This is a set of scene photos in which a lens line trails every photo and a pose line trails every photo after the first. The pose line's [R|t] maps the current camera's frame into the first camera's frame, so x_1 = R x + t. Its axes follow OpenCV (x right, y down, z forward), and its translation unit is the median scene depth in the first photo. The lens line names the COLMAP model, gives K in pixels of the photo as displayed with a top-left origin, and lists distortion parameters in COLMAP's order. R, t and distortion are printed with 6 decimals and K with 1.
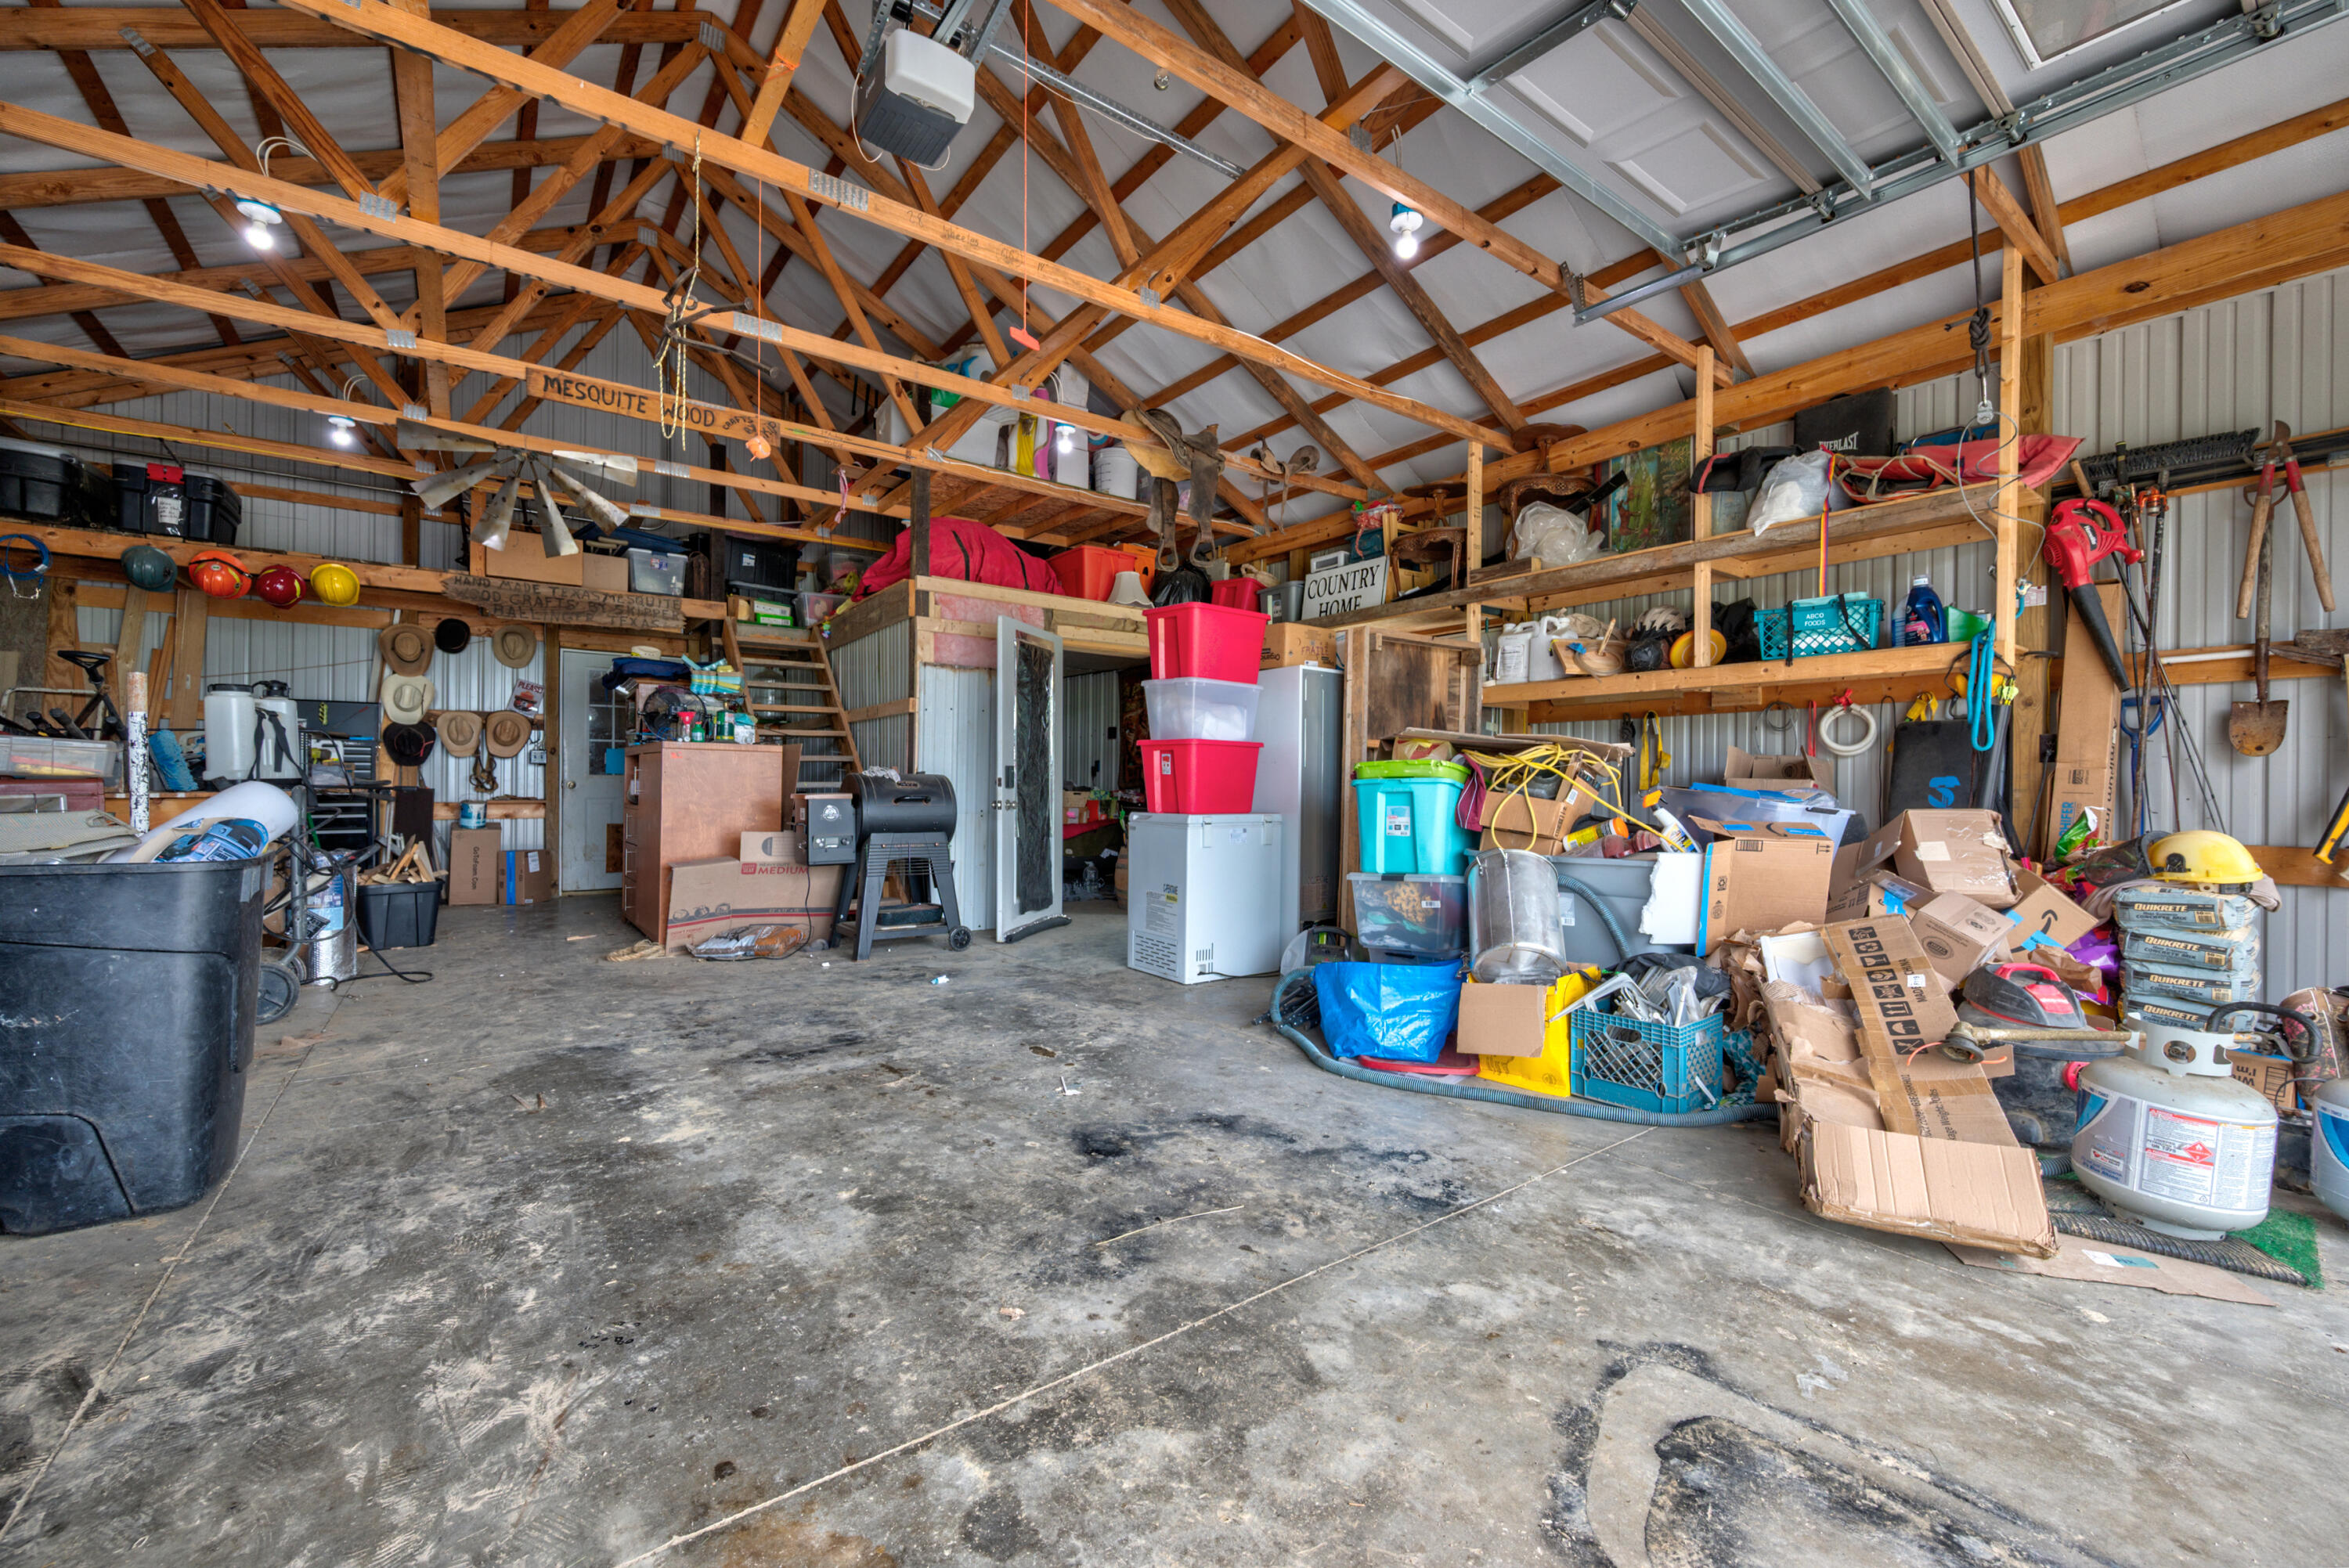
lens RADIAL K [[924.1, 0, 1187.6], [0, 924.1, 789.5], [0, 0, 1]] dist [0.000349, 0.000167]
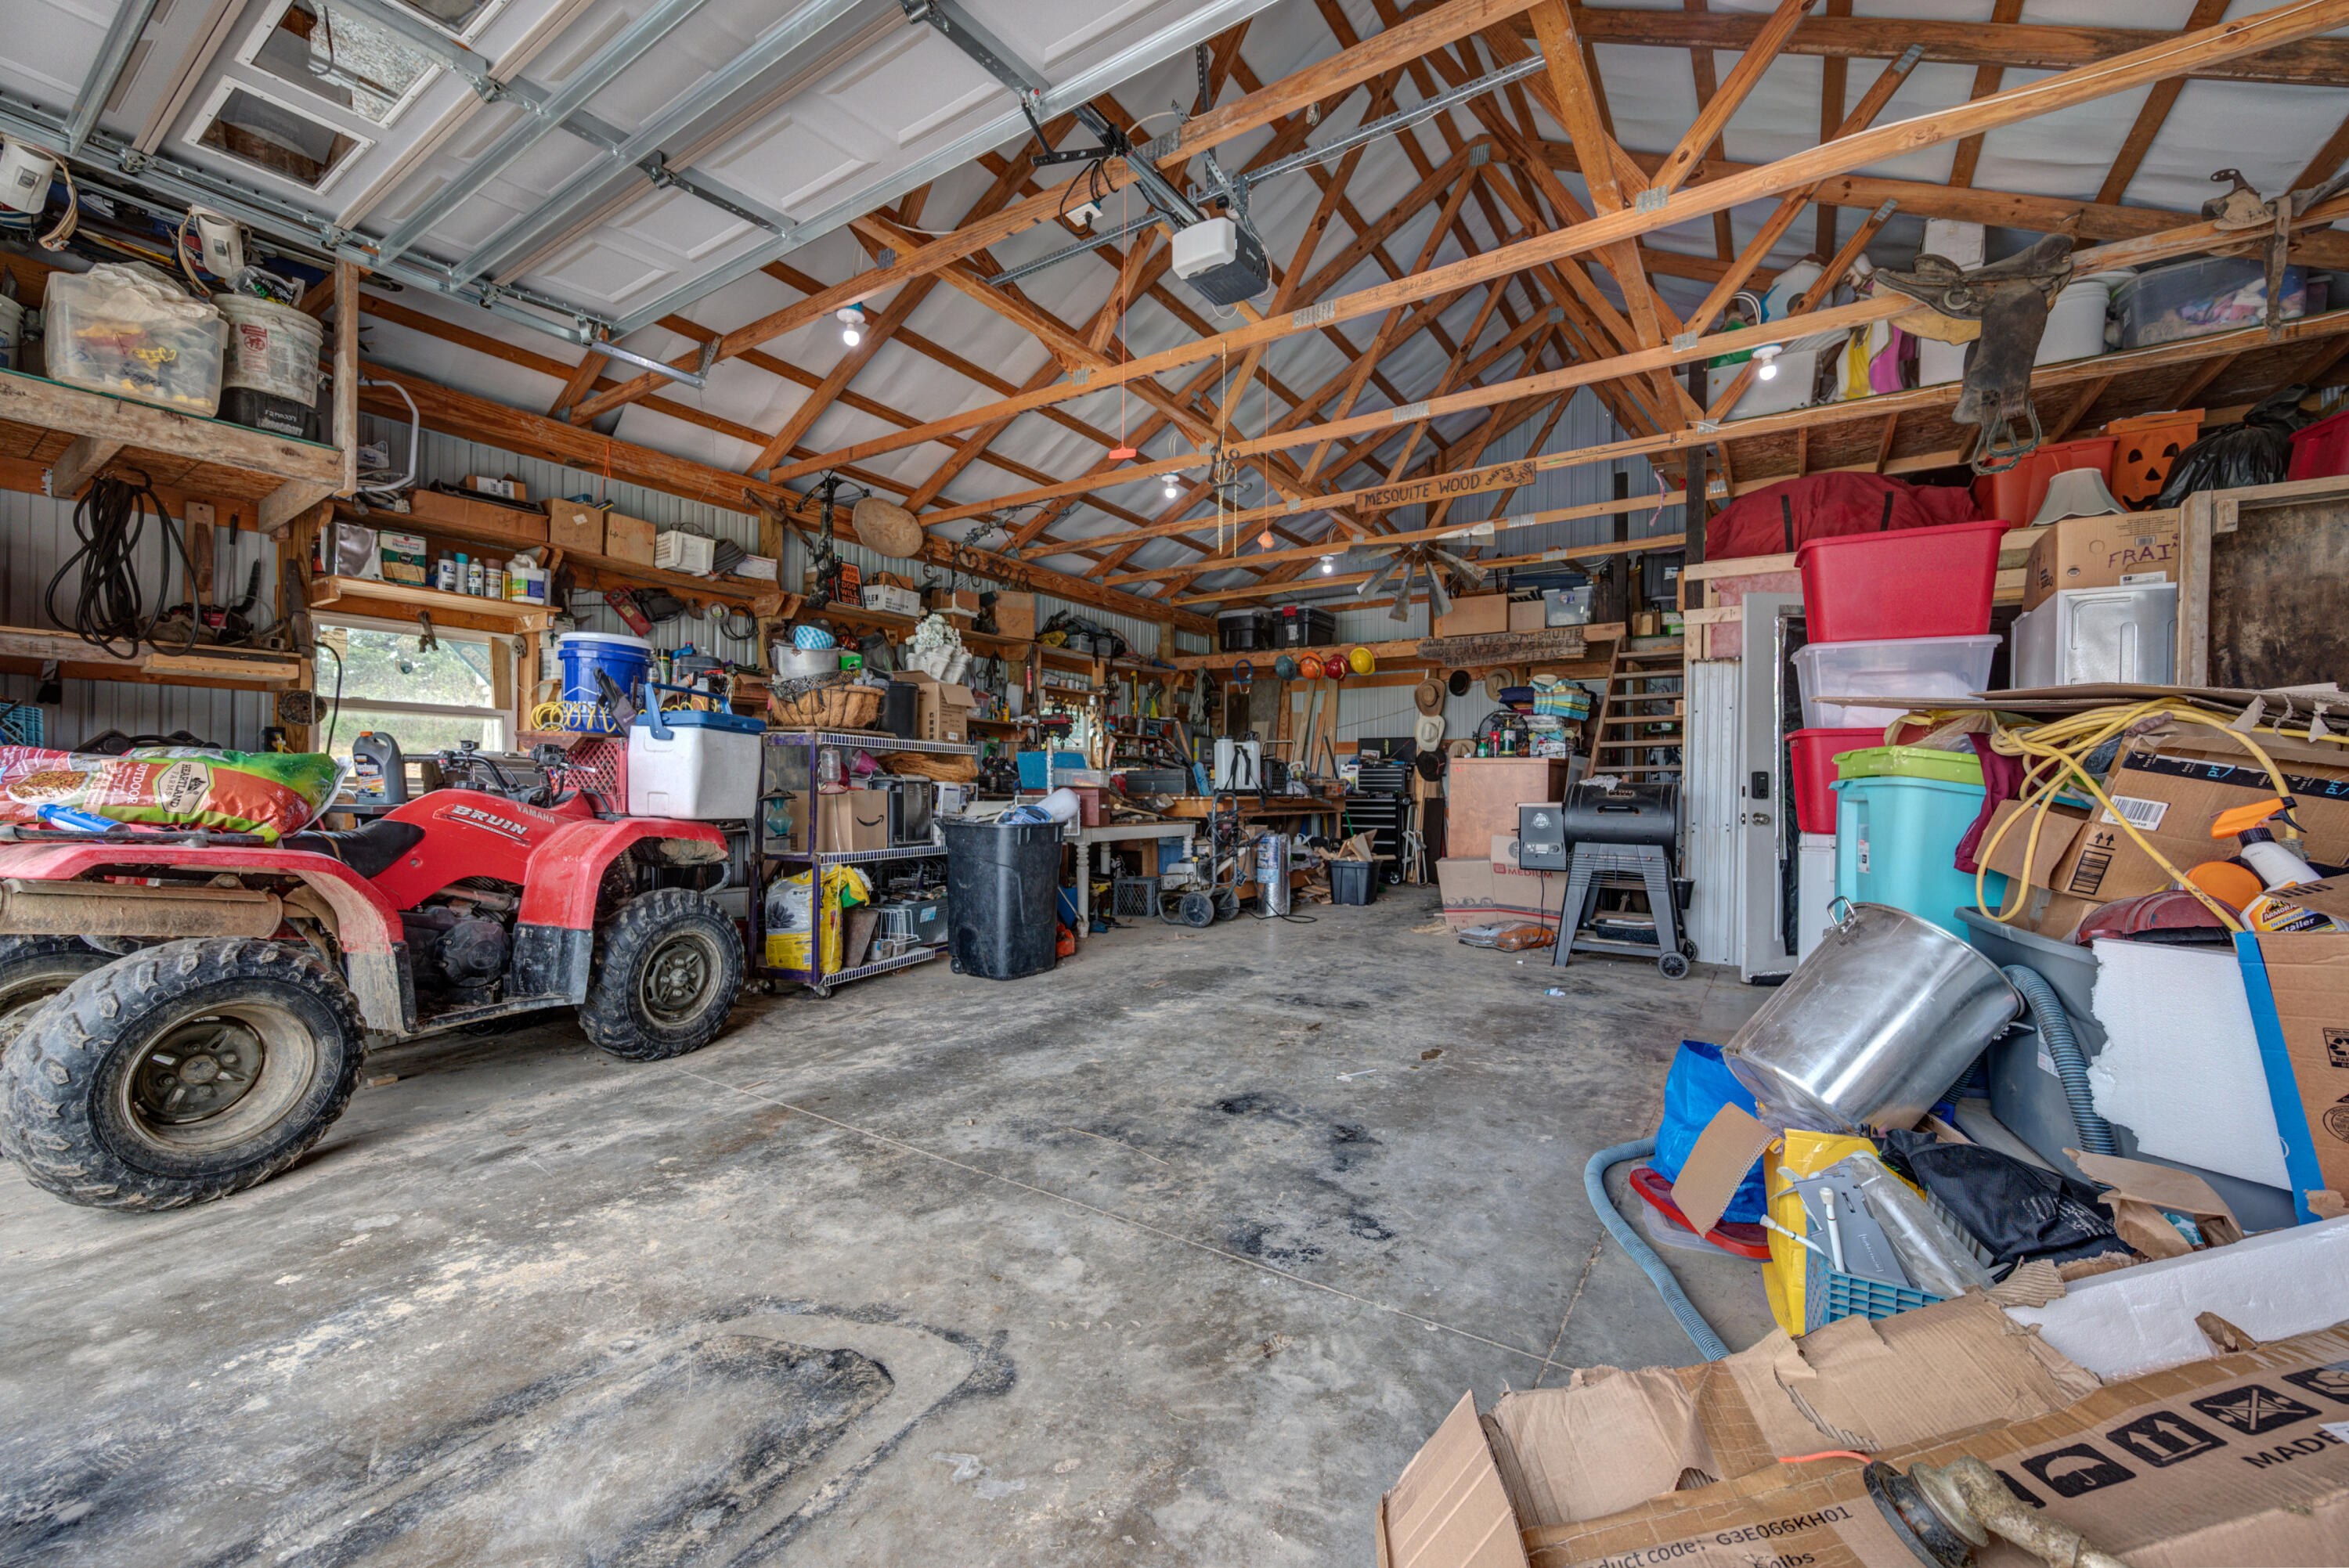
lens RADIAL K [[924.1, 0, 1187.6], [0, 924.1, 789.5], [0, 0, 1]] dist [0.000349, 0.000167]
pose [[0.343486, -0.003954, -0.939150, 1.003360], [-0.012499, 0.999883, -0.008781, 0.009310], [0.939075, 0.014754, 0.343396, 0.571867]]
